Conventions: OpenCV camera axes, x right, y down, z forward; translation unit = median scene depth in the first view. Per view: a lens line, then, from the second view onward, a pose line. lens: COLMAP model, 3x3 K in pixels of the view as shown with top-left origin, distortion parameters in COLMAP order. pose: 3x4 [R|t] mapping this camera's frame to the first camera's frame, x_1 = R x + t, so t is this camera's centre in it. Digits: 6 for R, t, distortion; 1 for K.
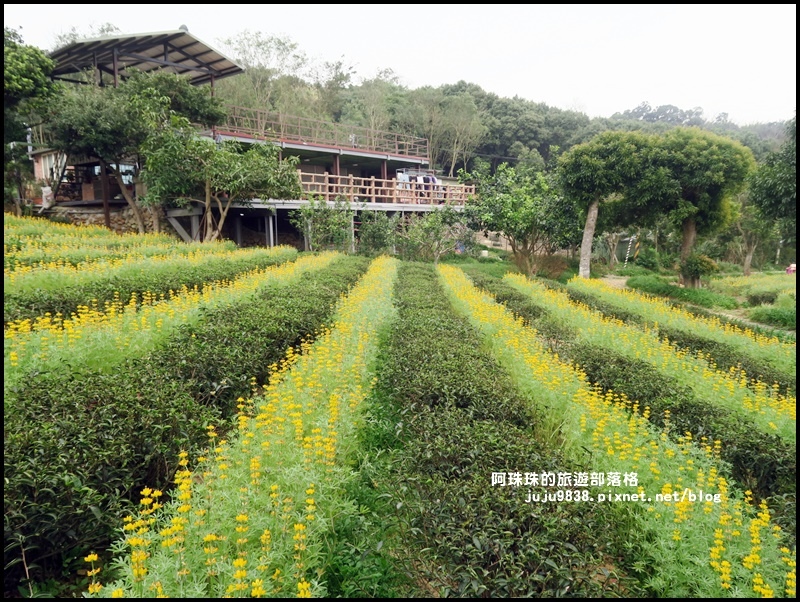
lens RADIAL K [[572.2, 0, 400.0], [0, 572.2, 301.0], [0, 0, 1]] dist [-0.039036, -0.002646]
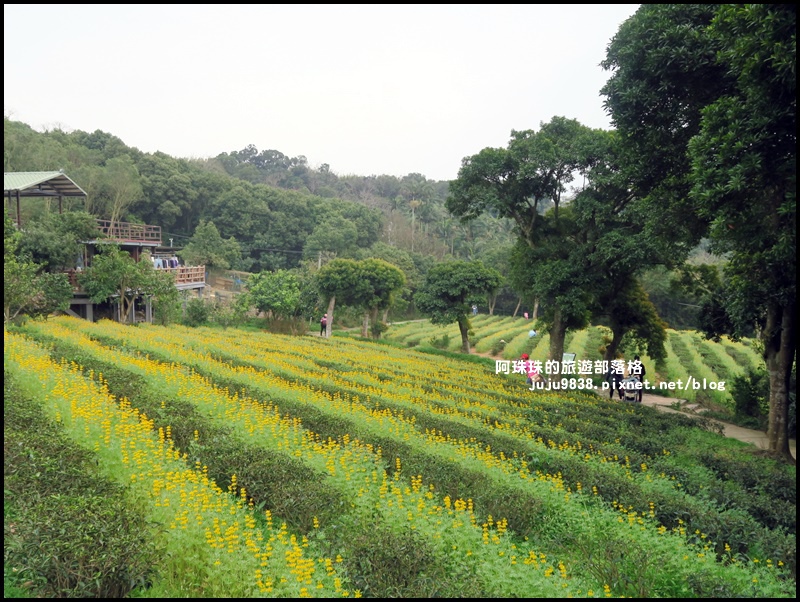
lens RADIAL K [[736.5, 0, 400.0], [0, 736.5, 301.0], [0, 0, 1]] dist [-0.007056, -0.001414]
pose [[0.803214, -0.015491, 0.595490, -0.244674], [0.061173, 0.996522, -0.056589, -0.001847], [-0.592542, 0.081881, 0.801367, -0.283038]]
